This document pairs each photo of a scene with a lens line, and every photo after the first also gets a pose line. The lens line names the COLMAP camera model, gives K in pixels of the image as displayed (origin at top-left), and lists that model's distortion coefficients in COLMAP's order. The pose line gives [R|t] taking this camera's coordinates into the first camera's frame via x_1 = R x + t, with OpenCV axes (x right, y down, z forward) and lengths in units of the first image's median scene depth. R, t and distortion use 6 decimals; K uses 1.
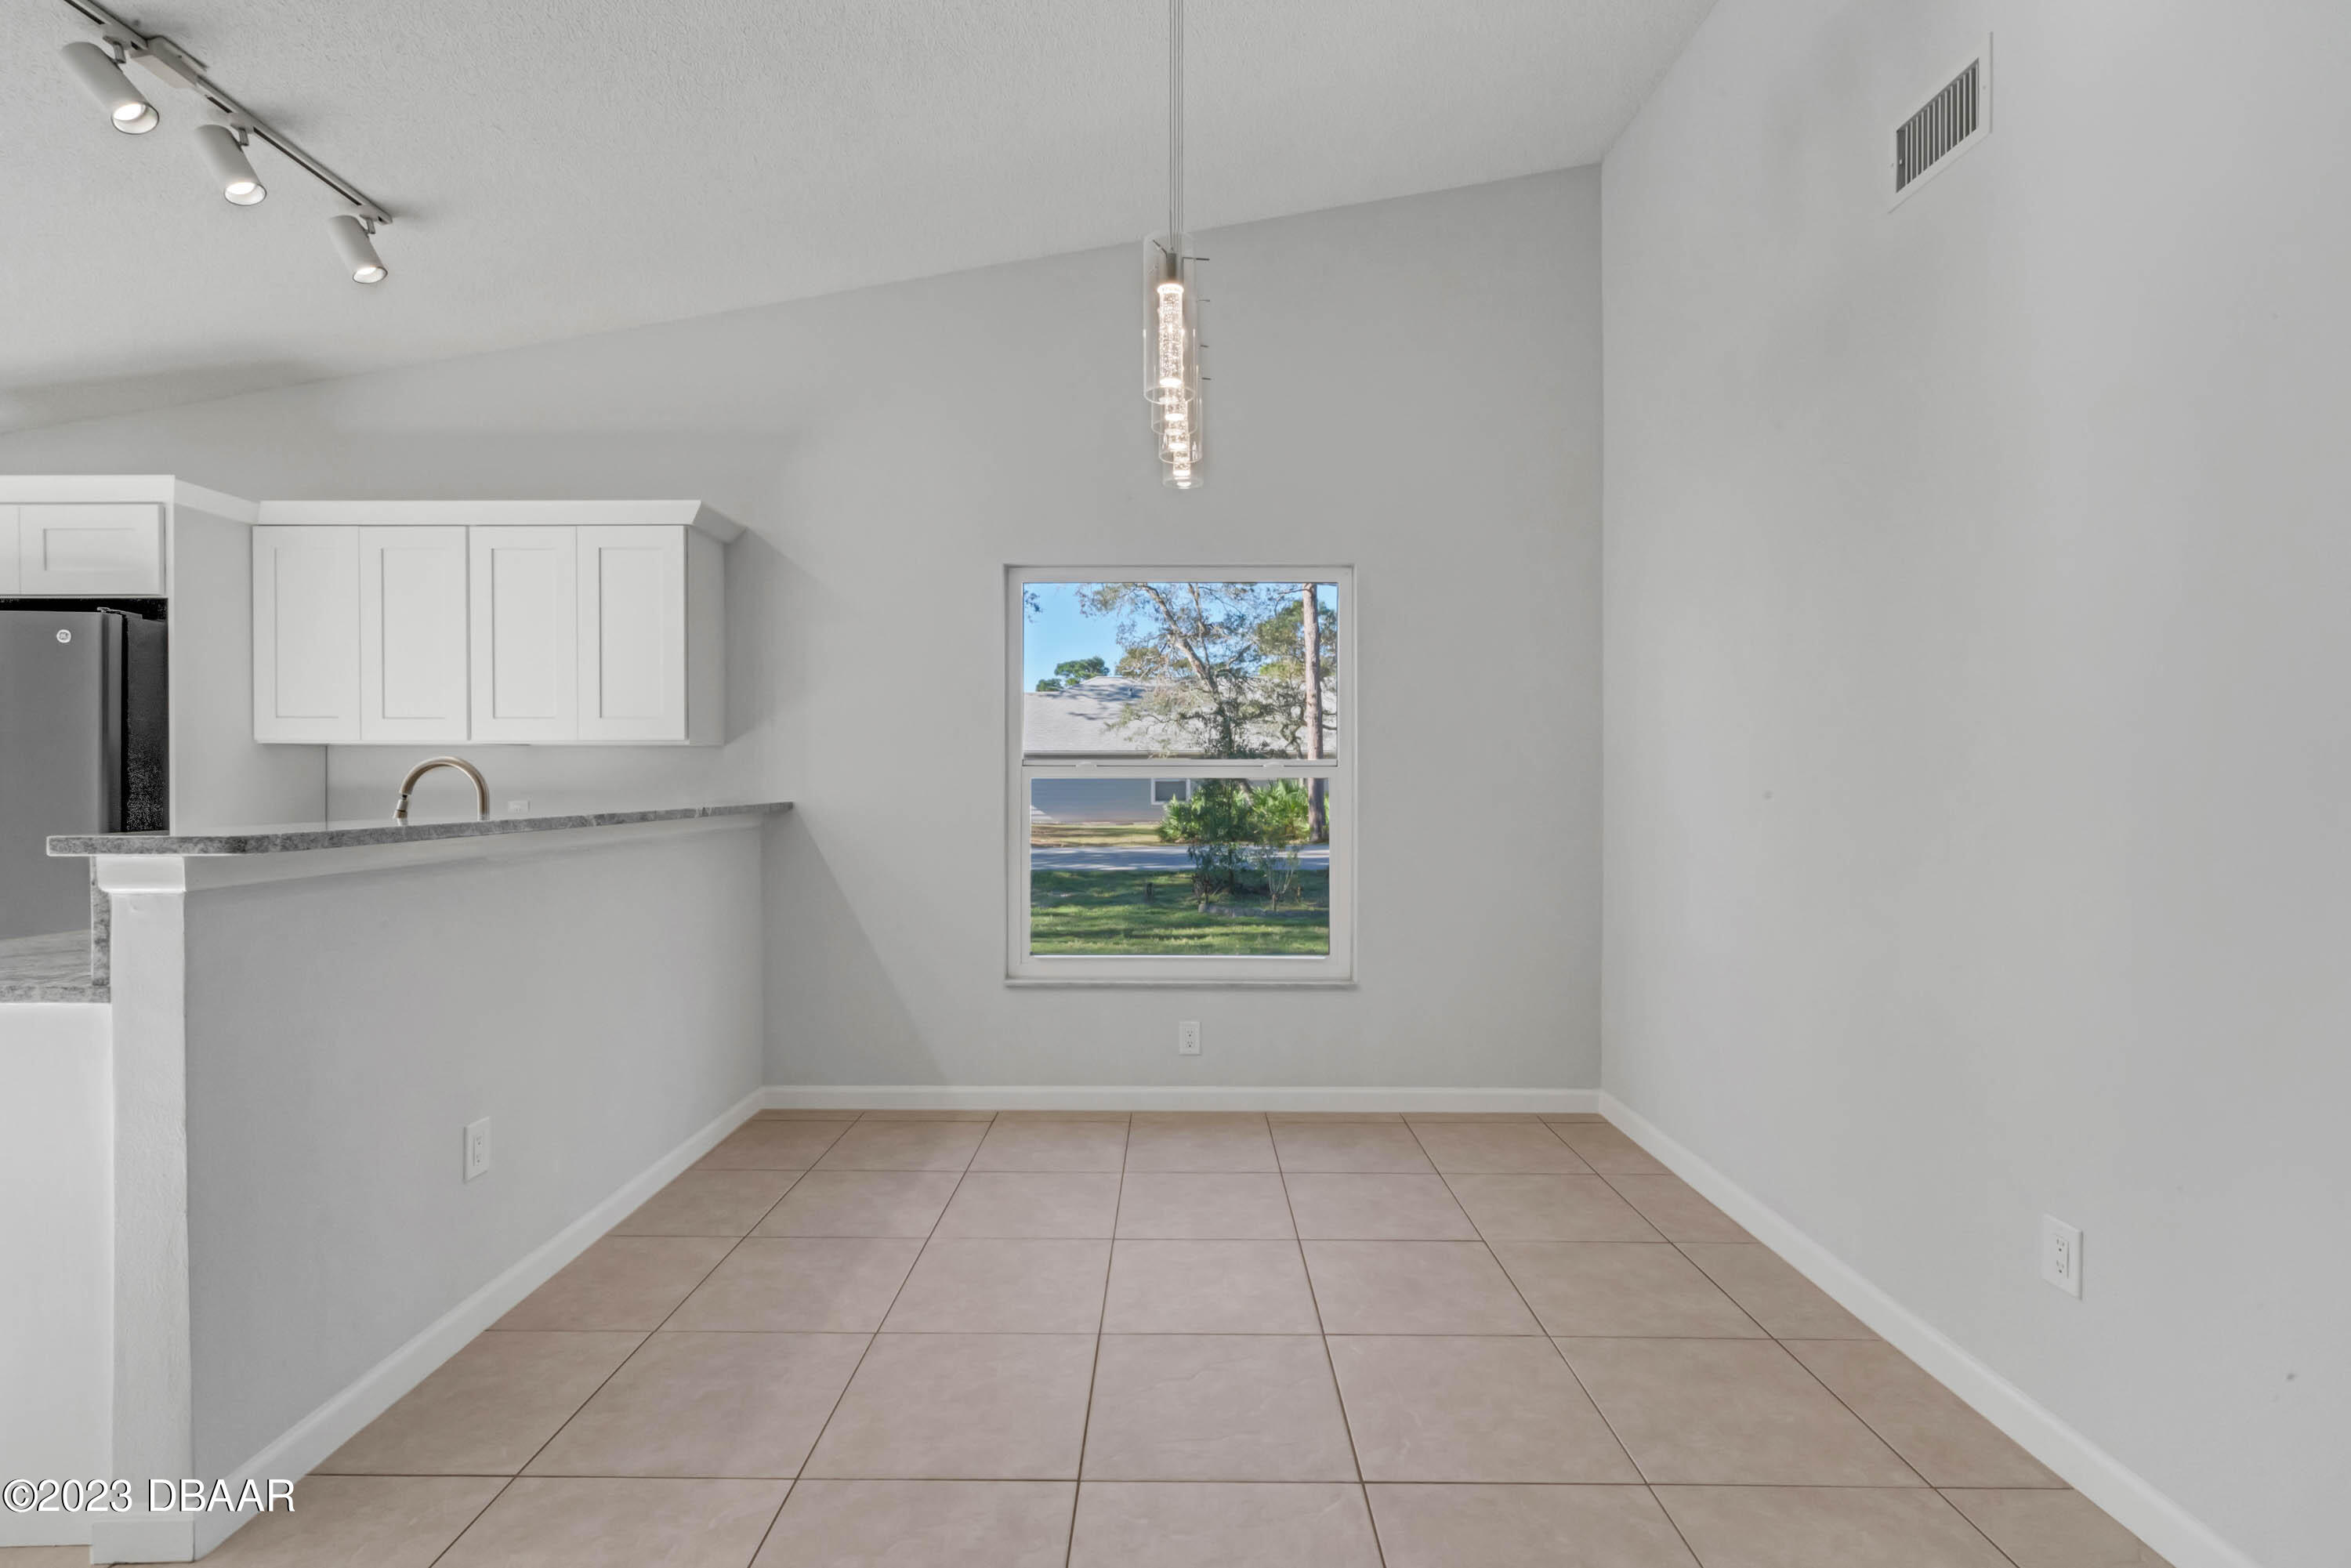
lens RADIAL K [[1068.1, 0, 1172.6], [0, 1068.1, 788.8], [0, 0, 1]] dist [-0.008004, 0.003102]
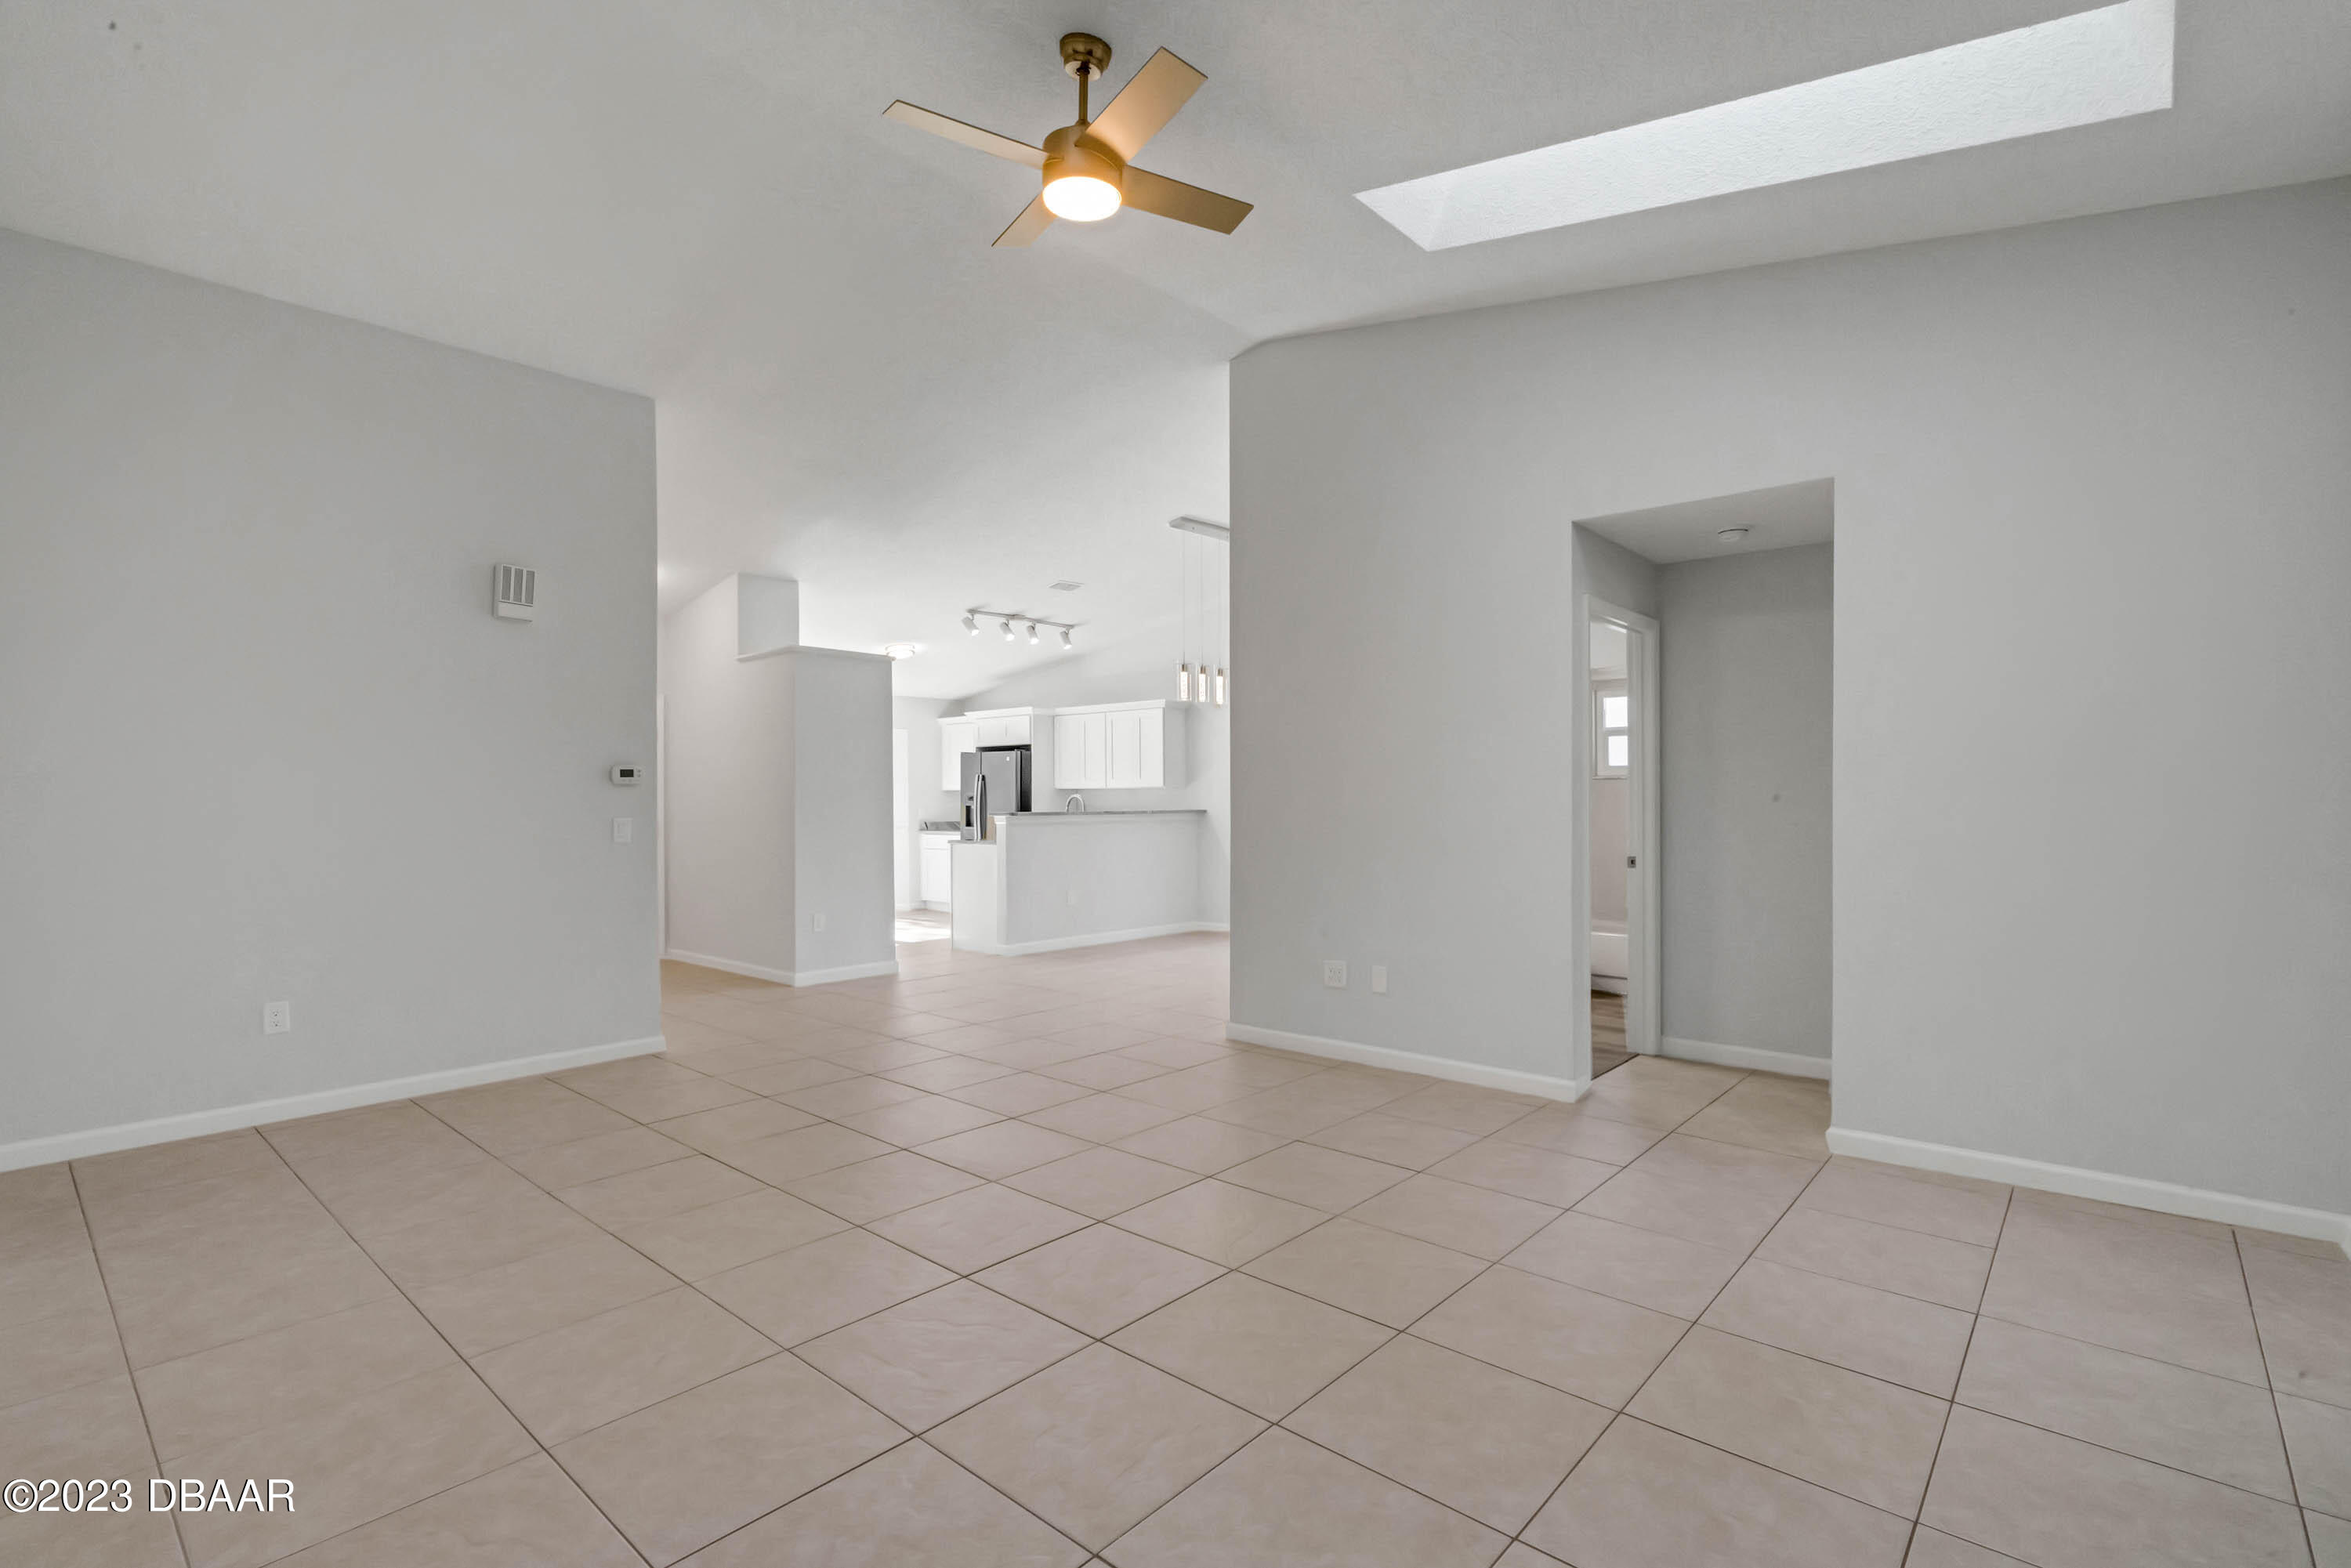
lens RADIAL K [[1068.1, 0, 1171.5], [0, 1068.1, 792.9], [0, 0, 1]] dist [-0.008004, 0.003102]
pose [[0.757223, -0.007886, -0.653109, 1.472917], [-0.000776, 0.999916, -0.012972, 0.007442], [0.653156, 0.010330, 0.757153, -1.155203]]
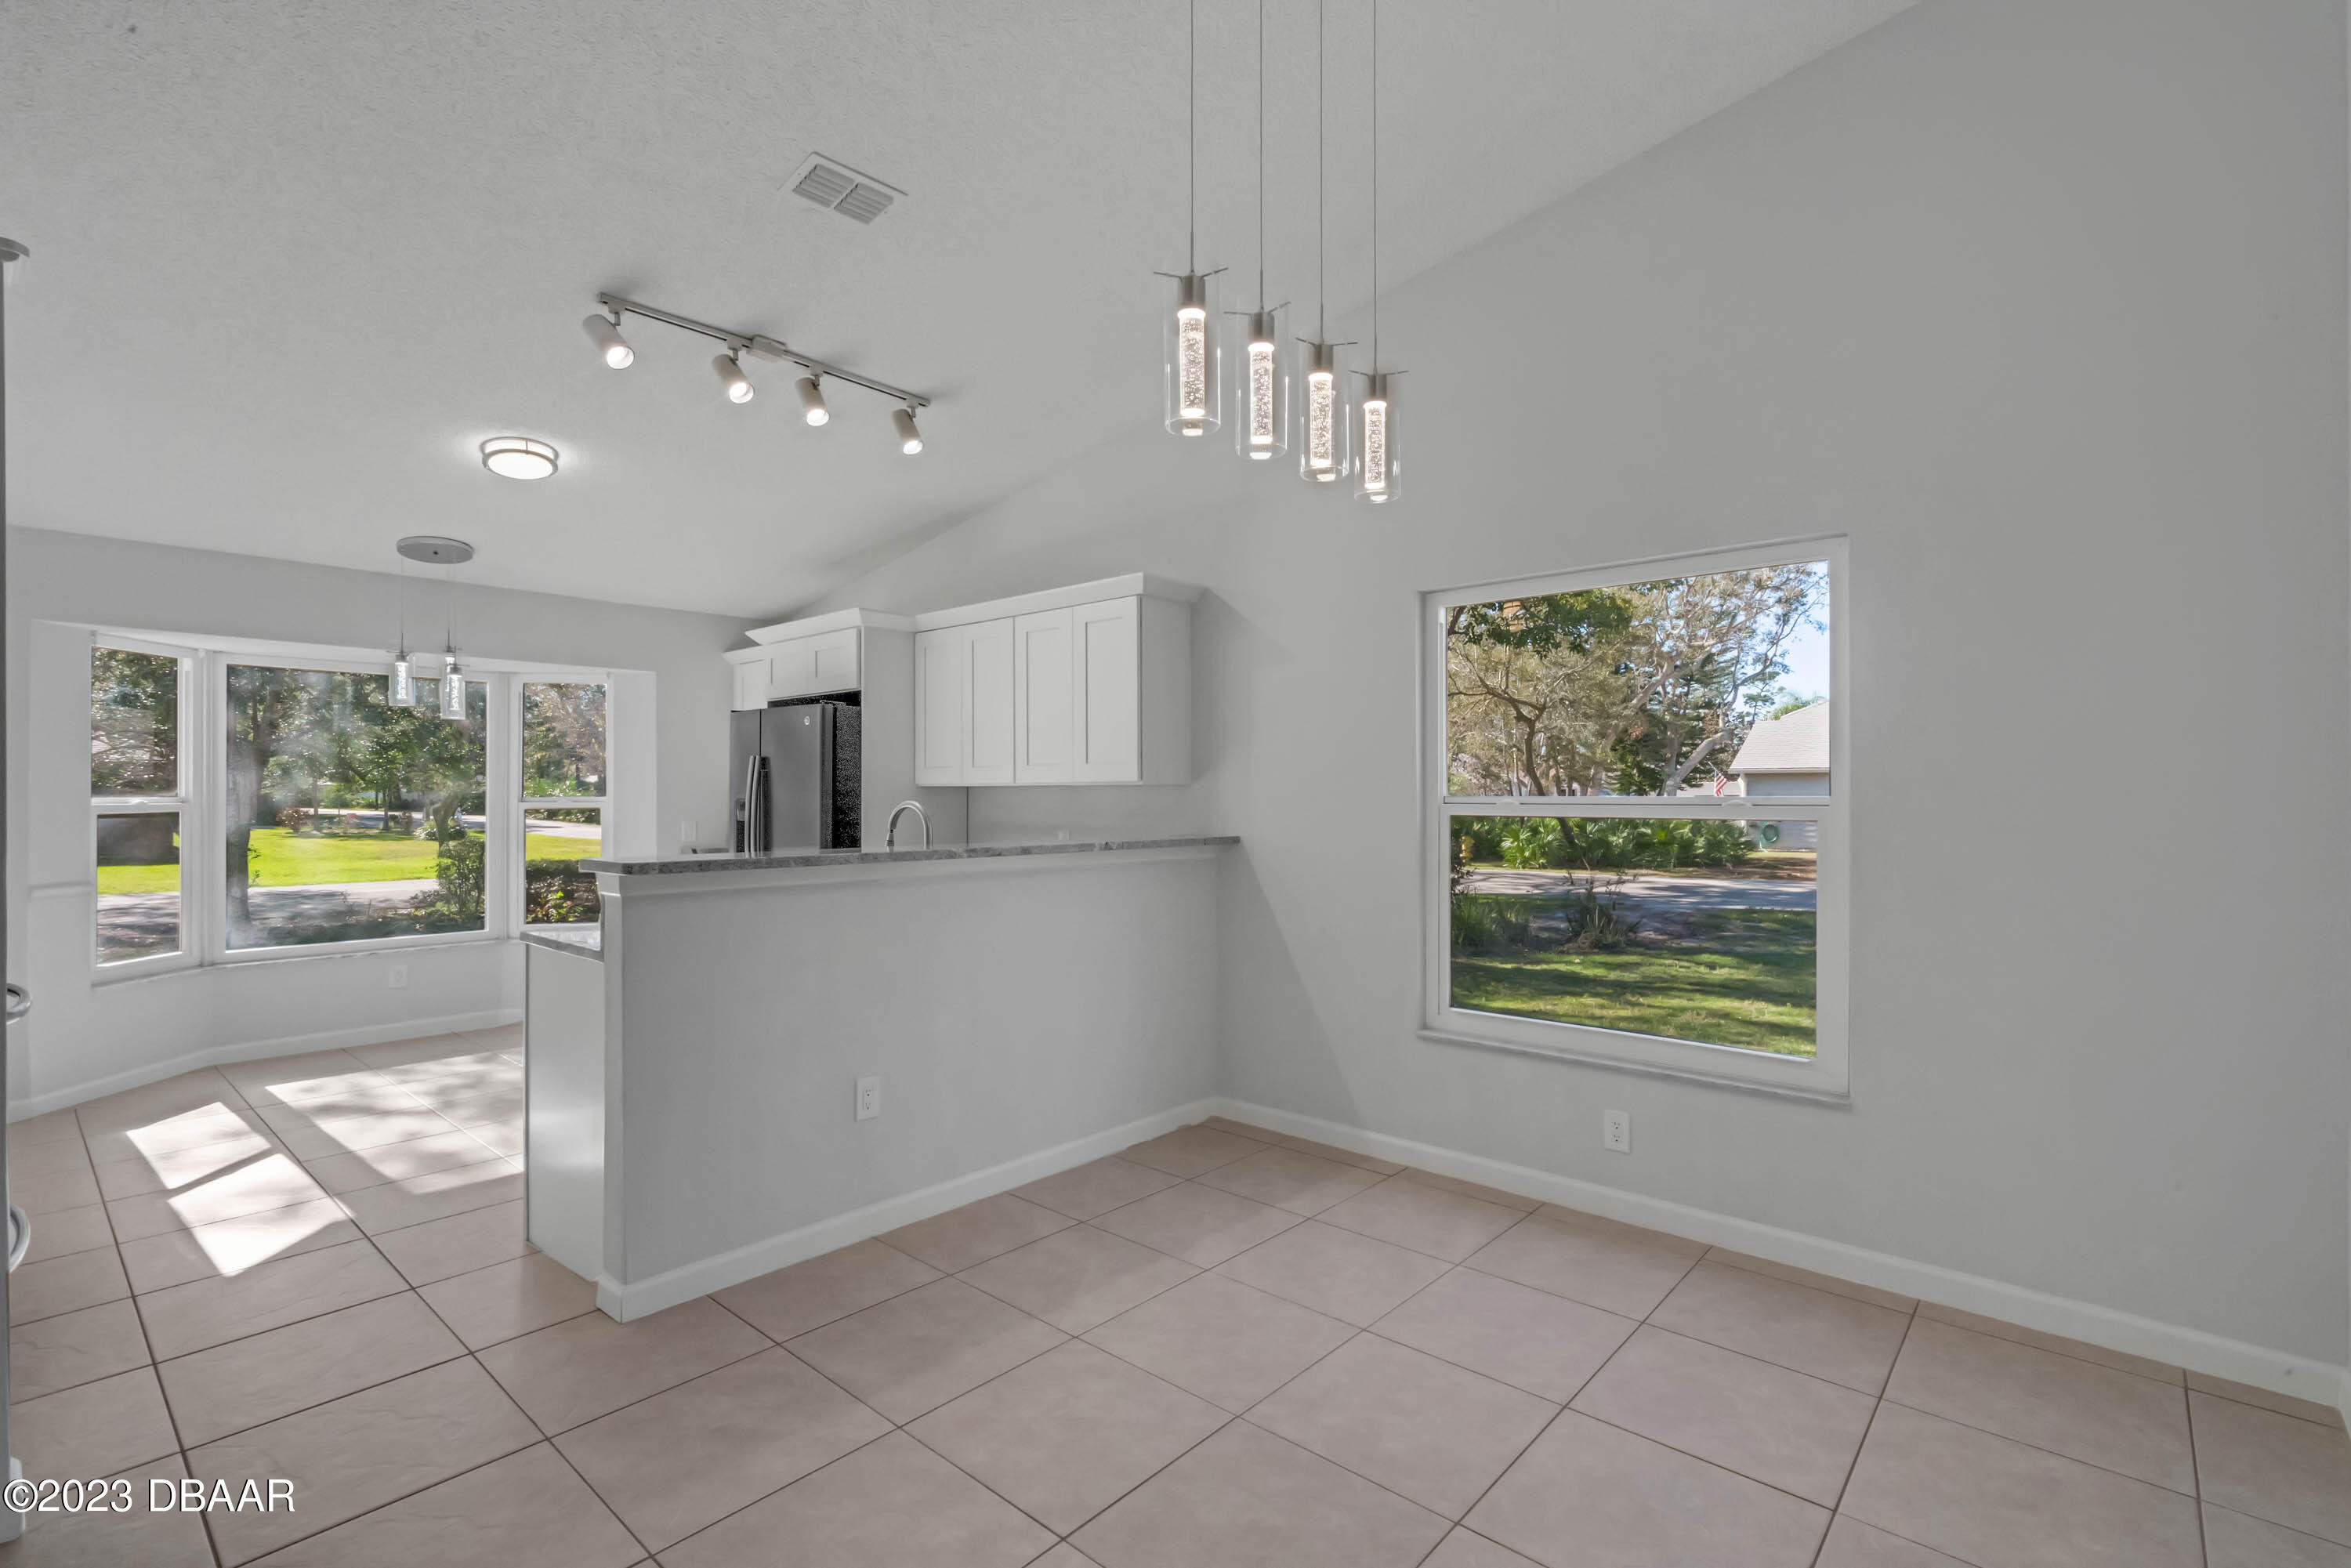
lens RADIAL K [[1068.1, 0, 1165.6], [0, 1068.1, 793.8], [0, 0, 1]] dist [-0.008004, 0.003102]
pose [[0.750728, -0.002582, -0.660606, 0.358158], [-0.005598, 0.999932, -0.010269, -0.022173], [0.660587, 0.011407, 0.750662, 0.169028]]
